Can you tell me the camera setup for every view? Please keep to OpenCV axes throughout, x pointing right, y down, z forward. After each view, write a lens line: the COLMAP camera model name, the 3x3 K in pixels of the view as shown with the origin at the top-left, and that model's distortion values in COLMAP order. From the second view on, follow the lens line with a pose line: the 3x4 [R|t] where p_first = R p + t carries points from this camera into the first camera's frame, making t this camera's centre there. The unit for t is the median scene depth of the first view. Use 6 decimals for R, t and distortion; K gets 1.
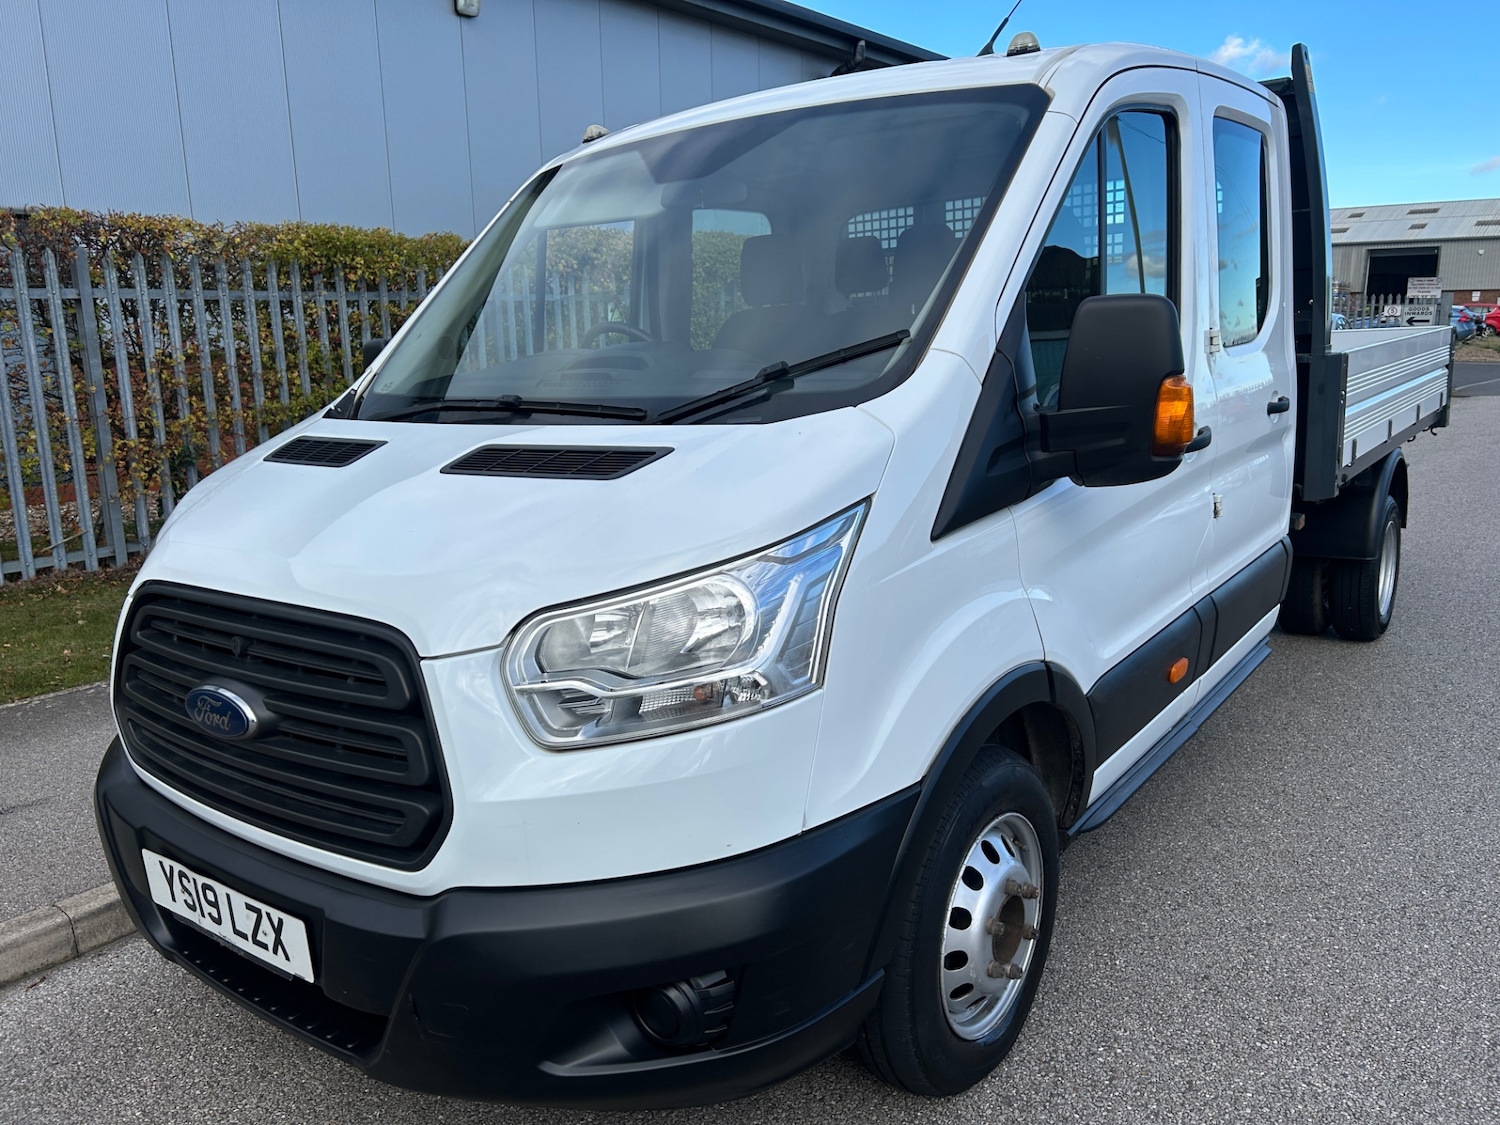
lens RADIAL K [[1141.3, 0, 771.0], [0, 1141.3, 572.6], [0, 0, 1]] dist [0.033587, -0.024201]
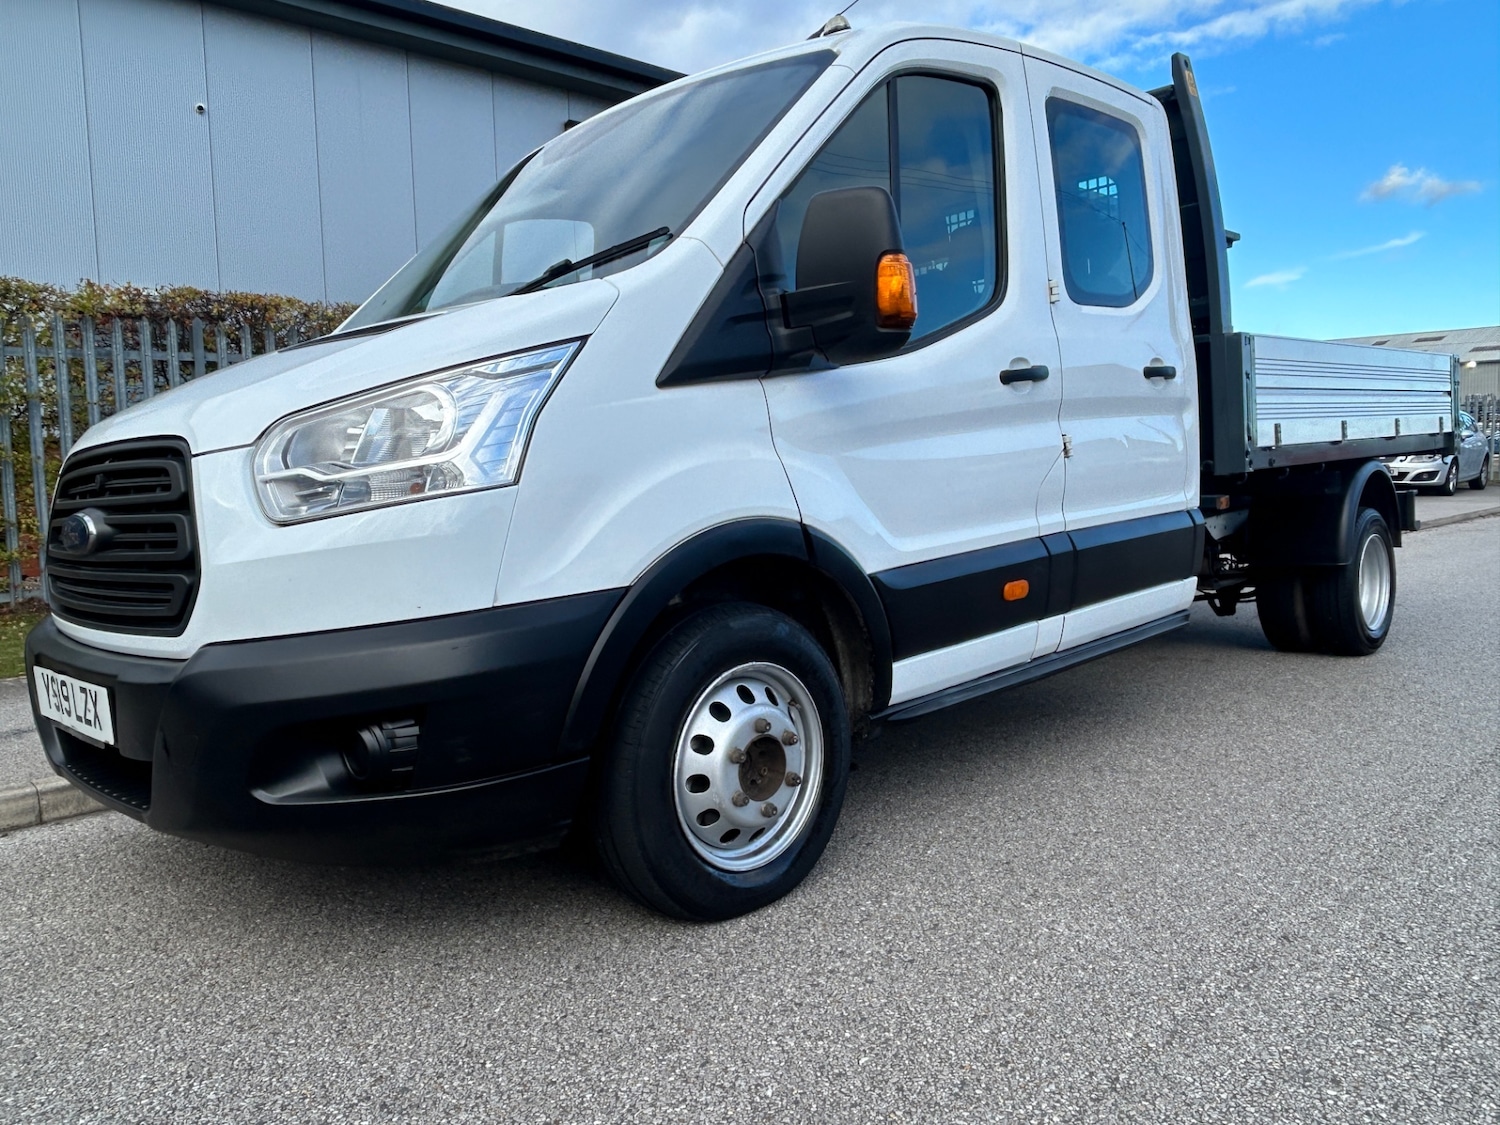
lens RADIAL K [[1120.5, 0, 753.4], [0, 1120.5, 549.5], [0, 0, 1]] dist [0.003975, -0.014653]
pose [[0.990549, -0.000842, -0.137157, 0.356570], [-0.016113, 0.992342, -0.122462, 0.245608], [0.136210, 0.123515, 0.982950, -0.063680]]
